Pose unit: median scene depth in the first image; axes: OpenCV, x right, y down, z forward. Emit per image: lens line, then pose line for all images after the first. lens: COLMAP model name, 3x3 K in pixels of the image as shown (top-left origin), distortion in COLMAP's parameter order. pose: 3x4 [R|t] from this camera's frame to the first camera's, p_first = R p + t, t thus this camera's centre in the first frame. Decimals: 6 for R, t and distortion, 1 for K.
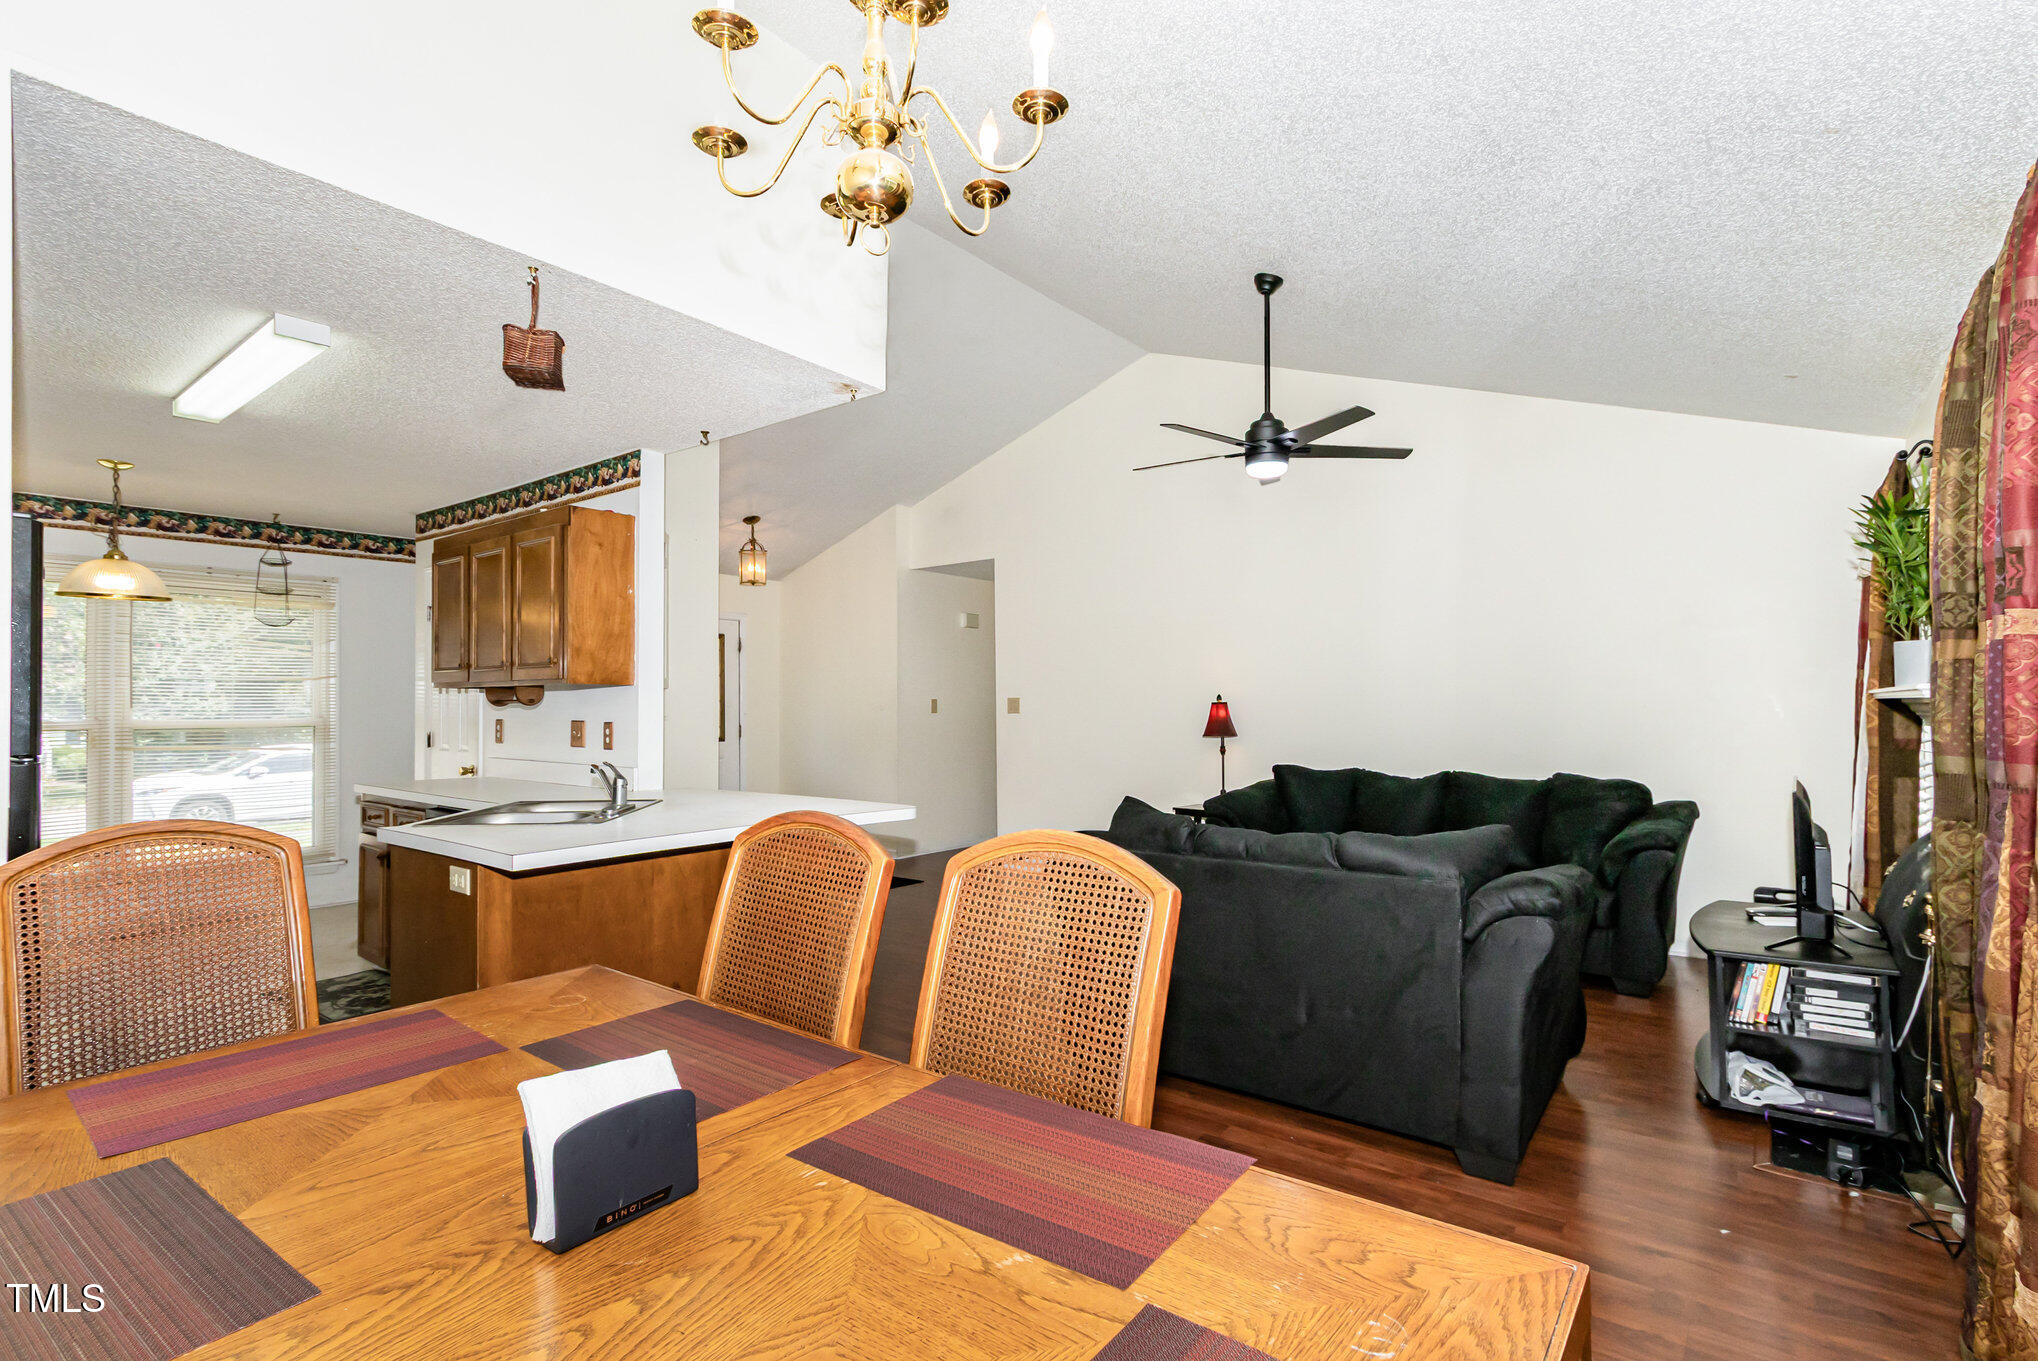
lens RADIAL K [[955.6, 0, 1011.7], [0, 955.6, 703.2], [0, 0, 1]] dist [-0.002671, -0.000750]
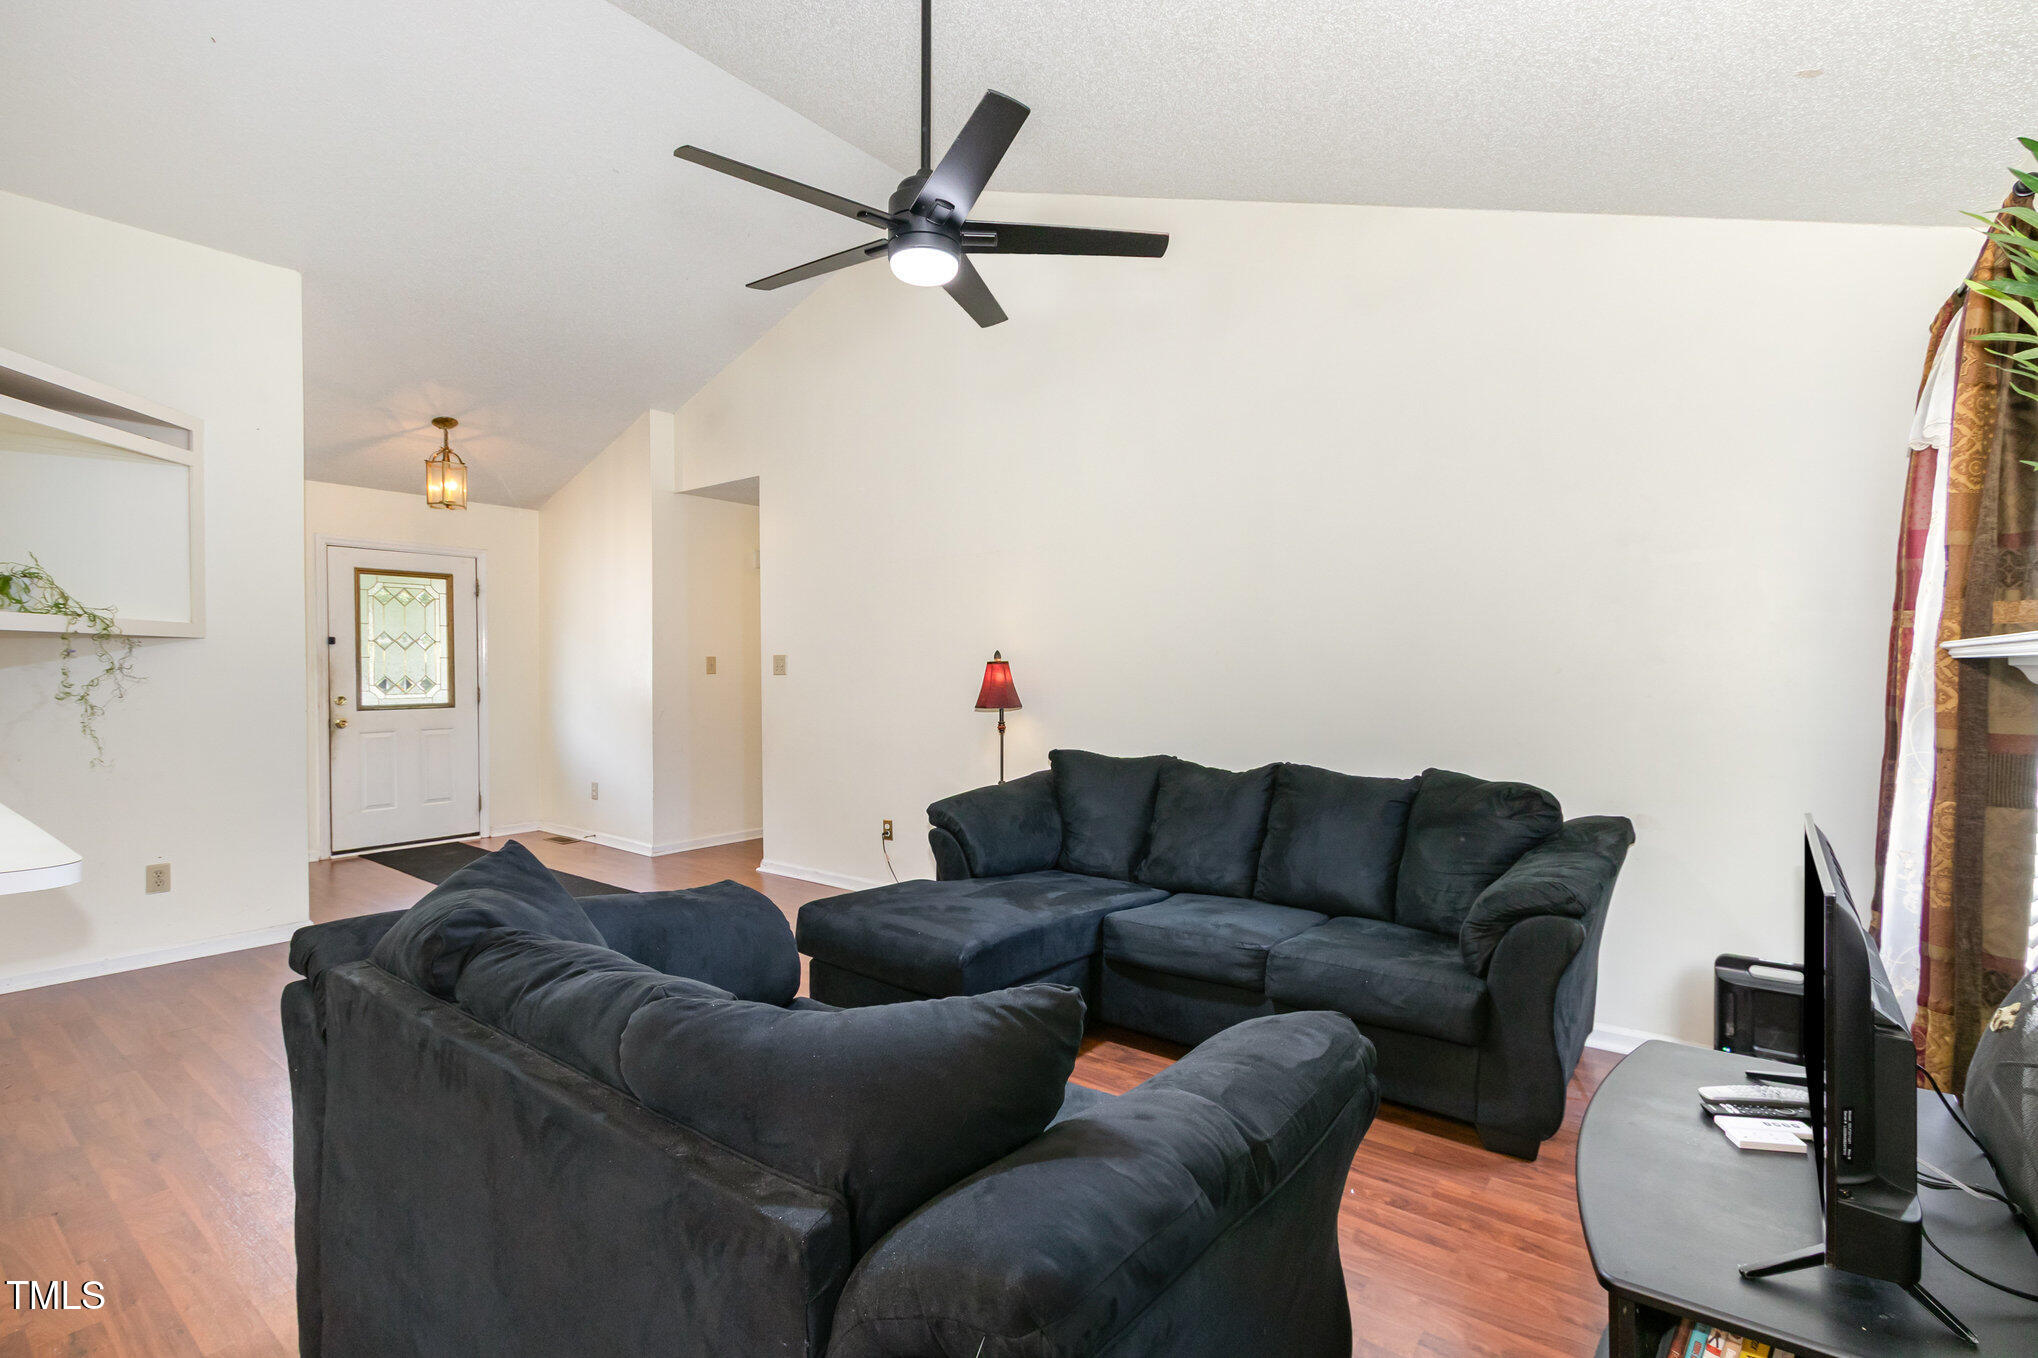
lens RADIAL K [[941.3, 0, 1007.8], [0, 941.3, 692.8], [0, 0, 1]] dist [0.000604, -0.000051]
pose [[0.999856, 0.005332, 0.016141, 0.237713], [-0.005818, 0.999526, 0.030231, 0.001247], [-0.015972, -0.030320, 0.999413, 0.309659]]
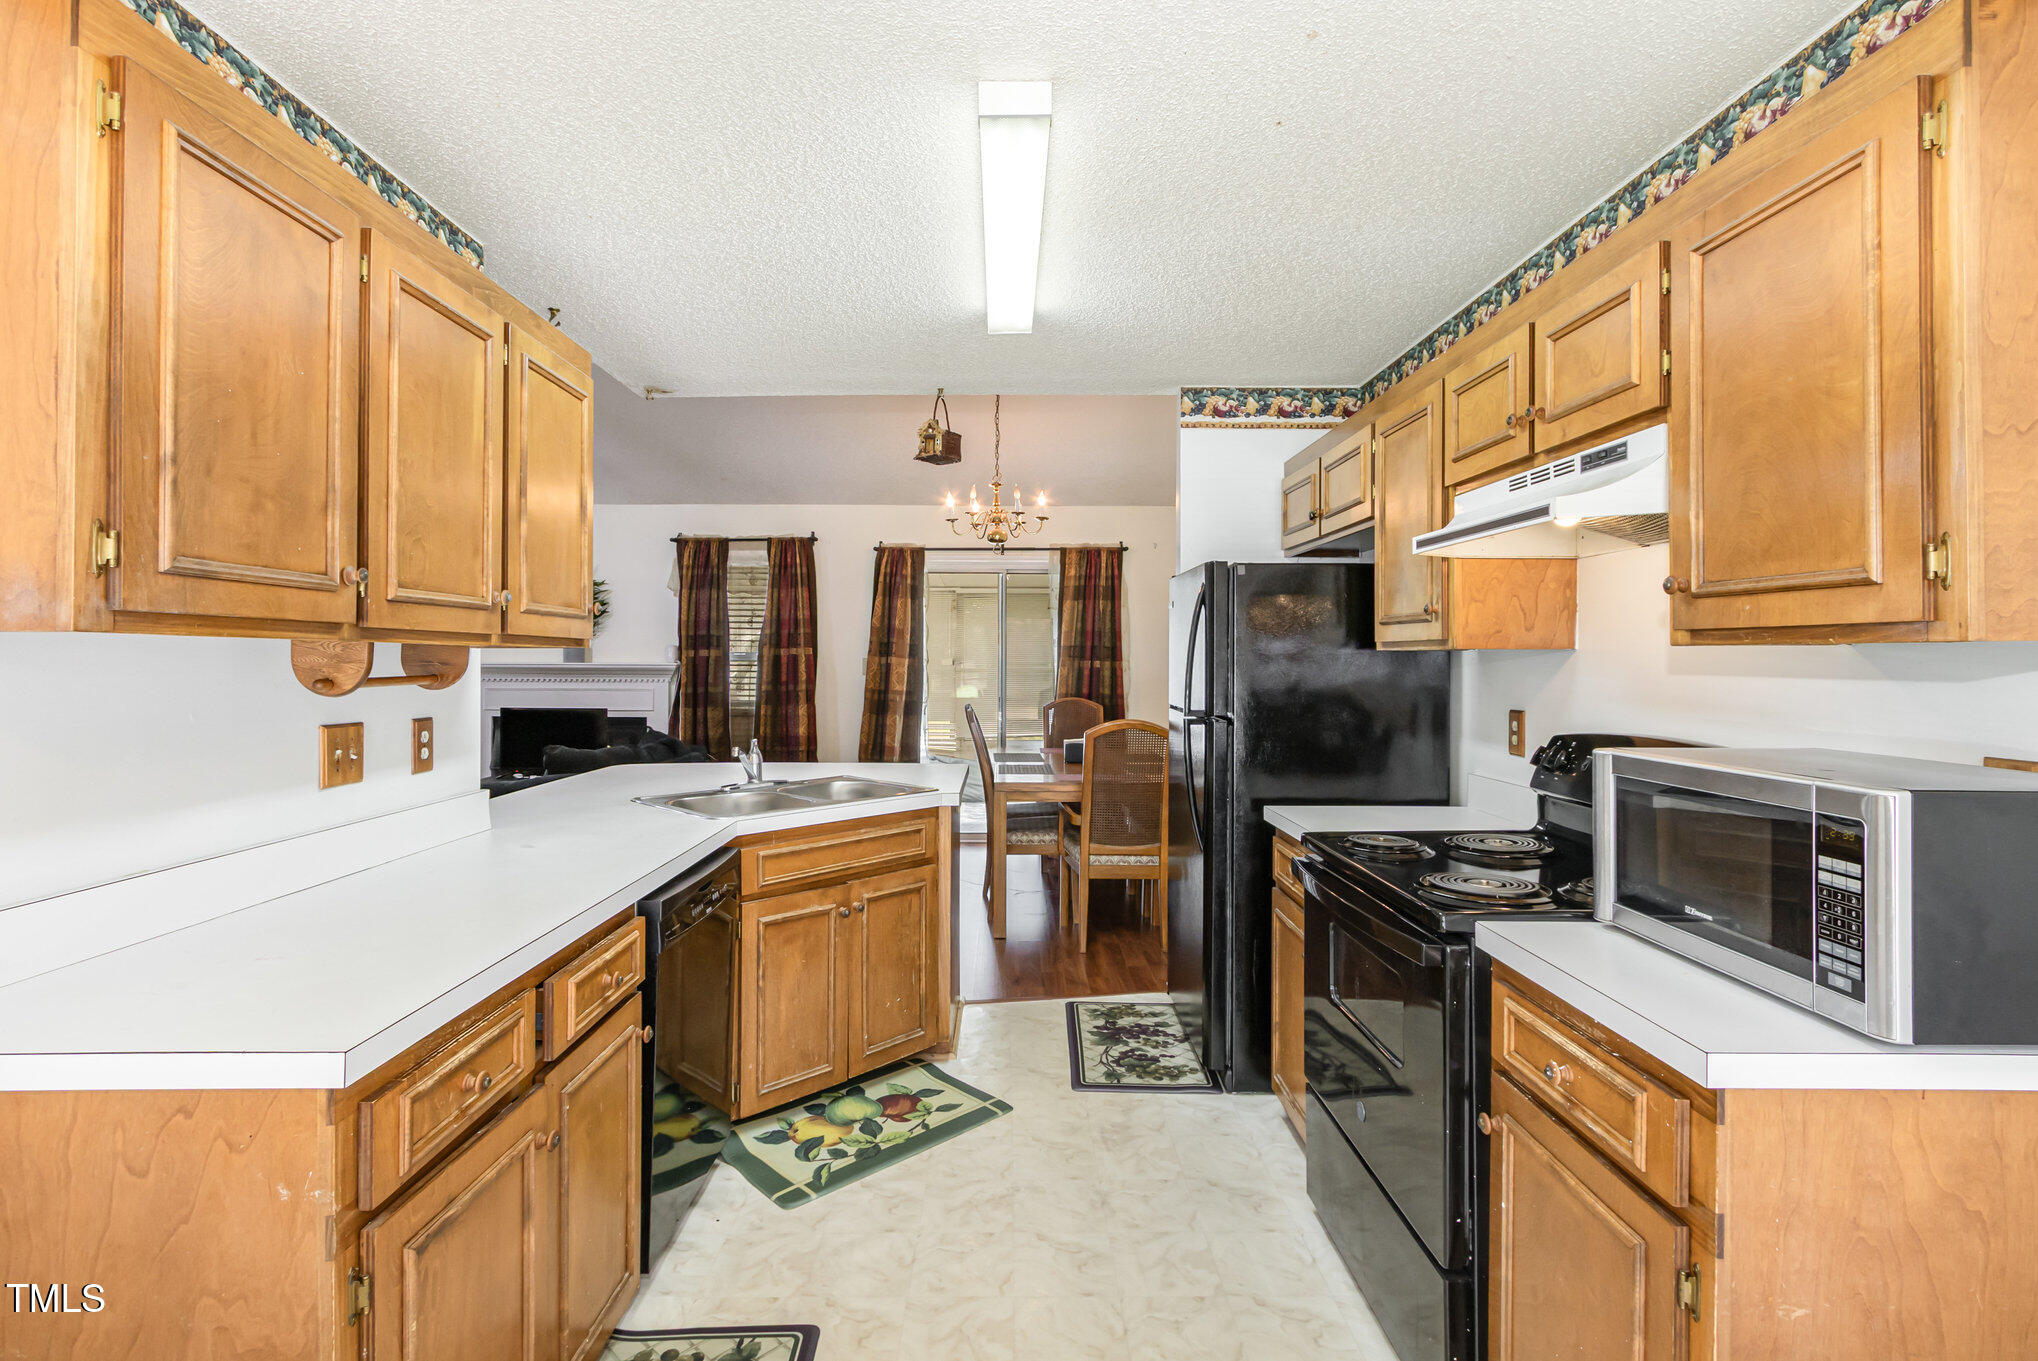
lens RADIAL K [[953.3, 0, 1016.1], [0, 953.3, 653.9], [0, 0, 1]] dist [0.000459, -0.000141]
pose [[-0.629949, 0.010112, 0.776570, -0.800685], [-0.000306, 0.999912, -0.013268, -0.005915], [-0.776636, -0.008596, -0.629891, 0.849311]]
